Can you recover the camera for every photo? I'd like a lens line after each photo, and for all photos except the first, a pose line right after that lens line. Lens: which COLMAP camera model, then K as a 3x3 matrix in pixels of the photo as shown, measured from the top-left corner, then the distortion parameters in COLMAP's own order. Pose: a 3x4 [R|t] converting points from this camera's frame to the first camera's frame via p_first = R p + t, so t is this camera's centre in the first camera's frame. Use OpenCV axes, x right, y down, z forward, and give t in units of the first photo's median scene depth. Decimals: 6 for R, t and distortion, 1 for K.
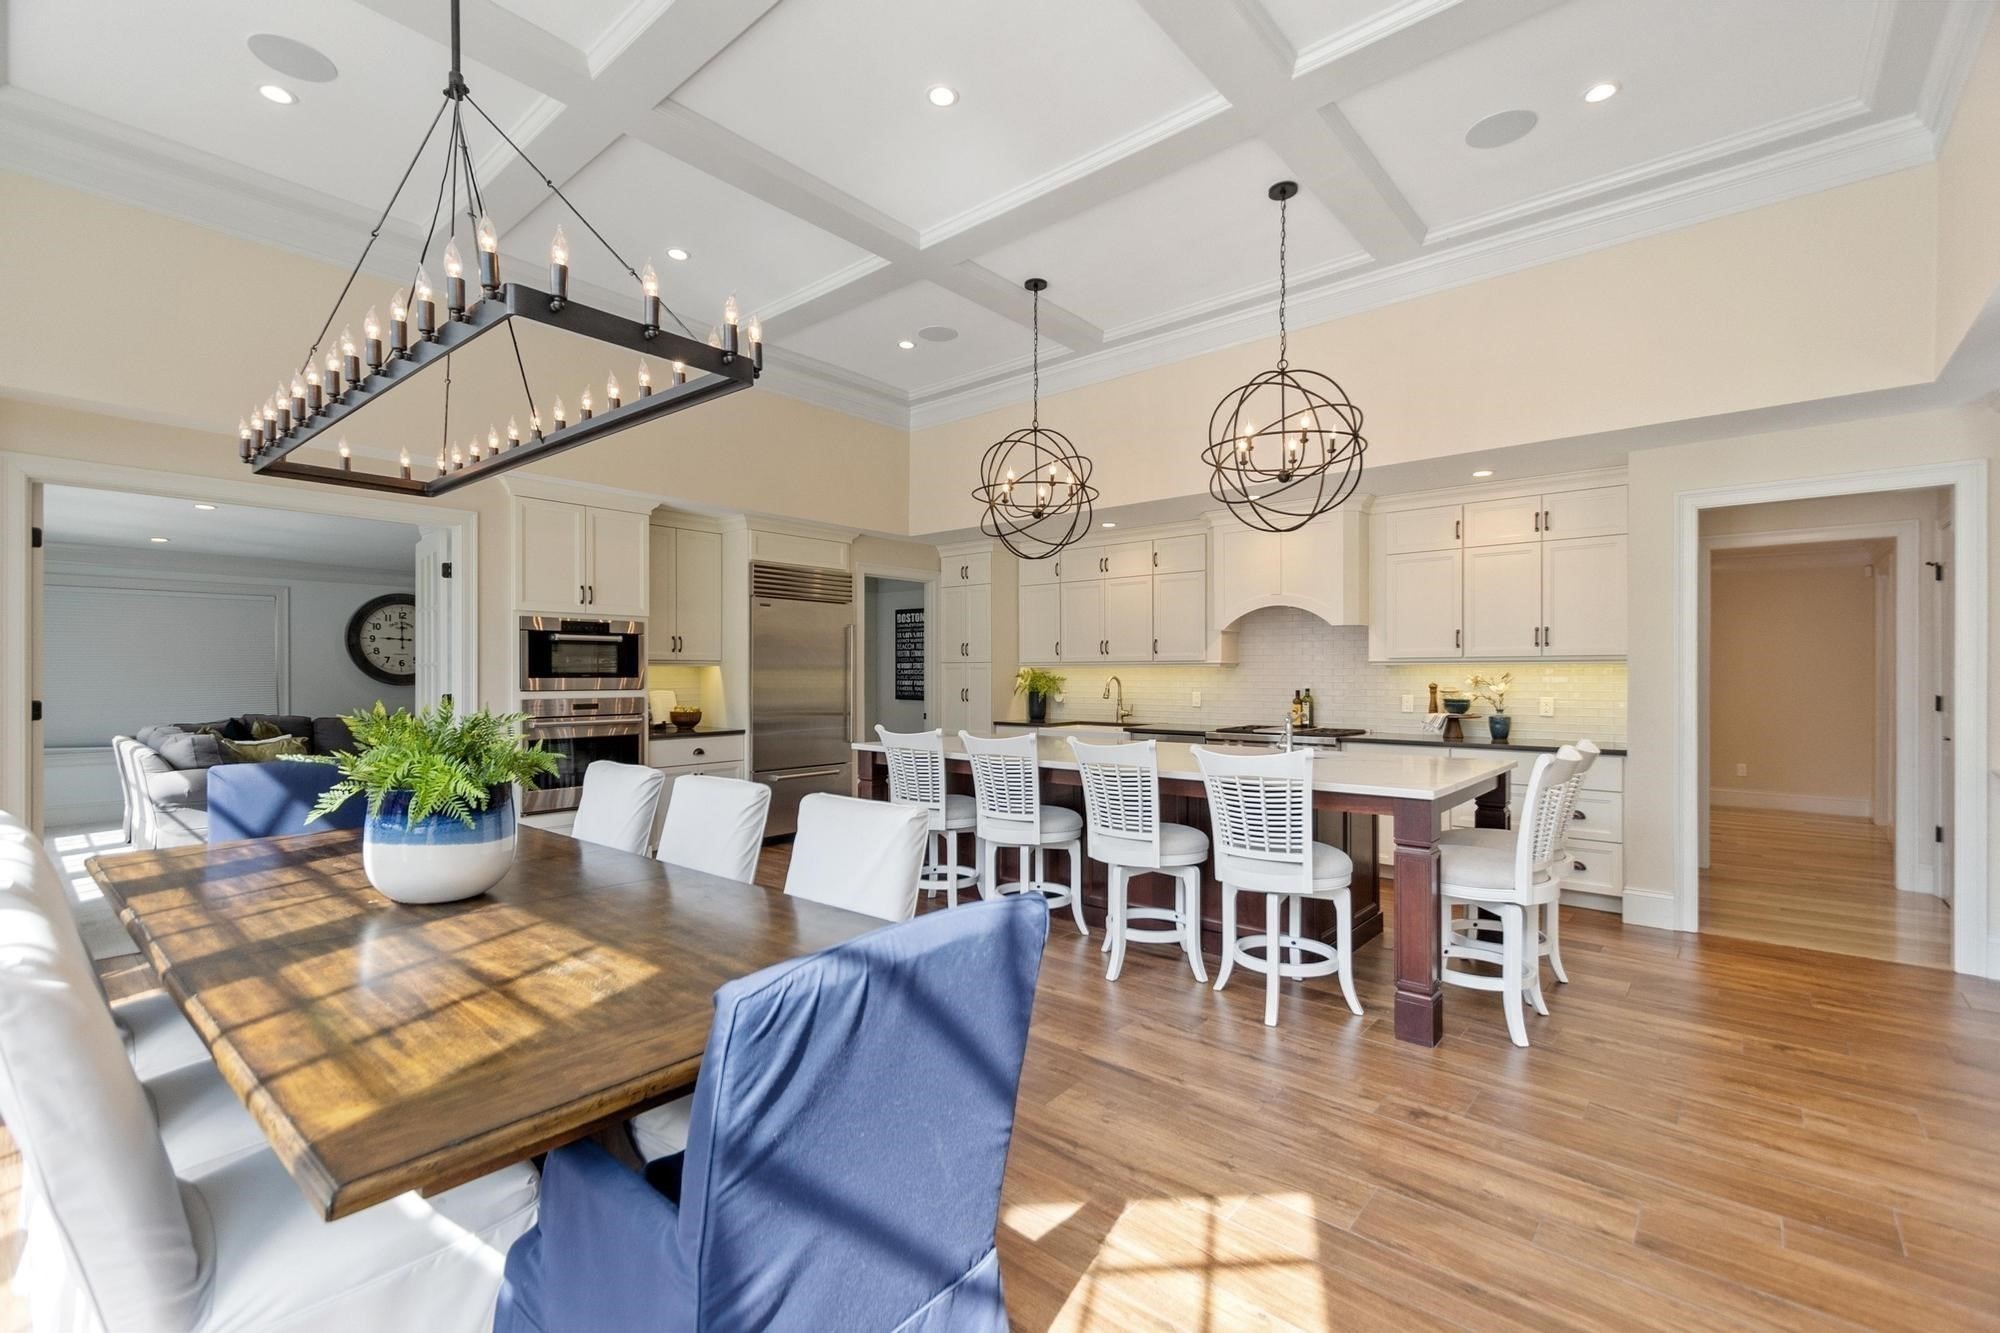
lens RADIAL K [[879.5, 0, 987.8], [0, 879.5, 665.5], [0, 0, 1]] dist [-0.001753, 0.000076]
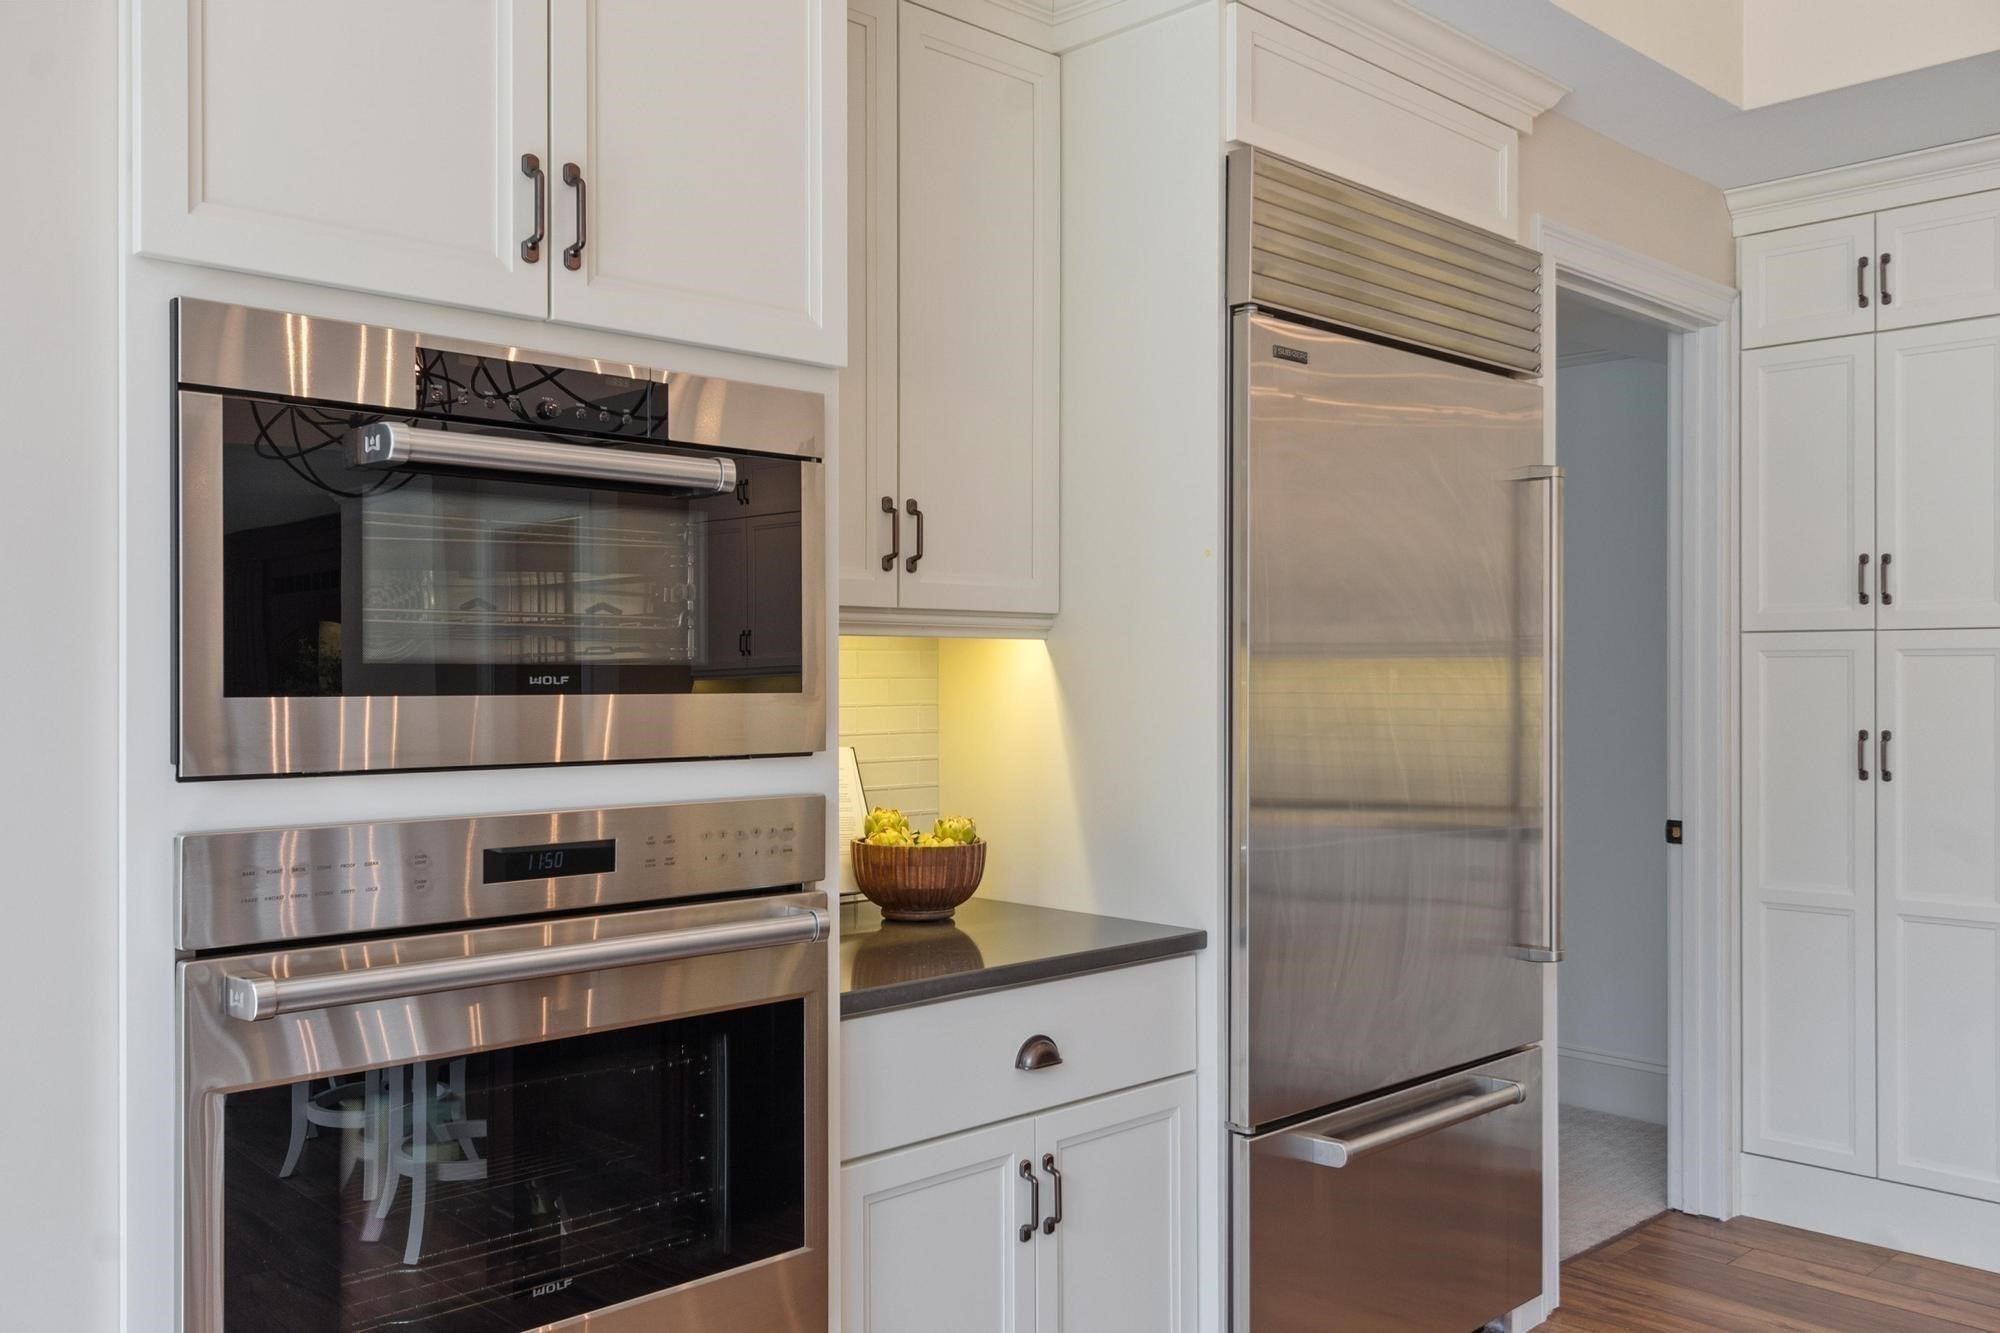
lens RADIAL K [[1706.4, 0, 1005.7], [0, 1706.4, 674.9], [0, 0, 1]] dist [-0.001077, -0.000560]
pose [[0.998622, -0.004673, -0.052263, -0.331269], [0.004805, 0.999986, 0.002386, 0.009776], [0.052252, -0.002634, 0.998630, 0.633171]]
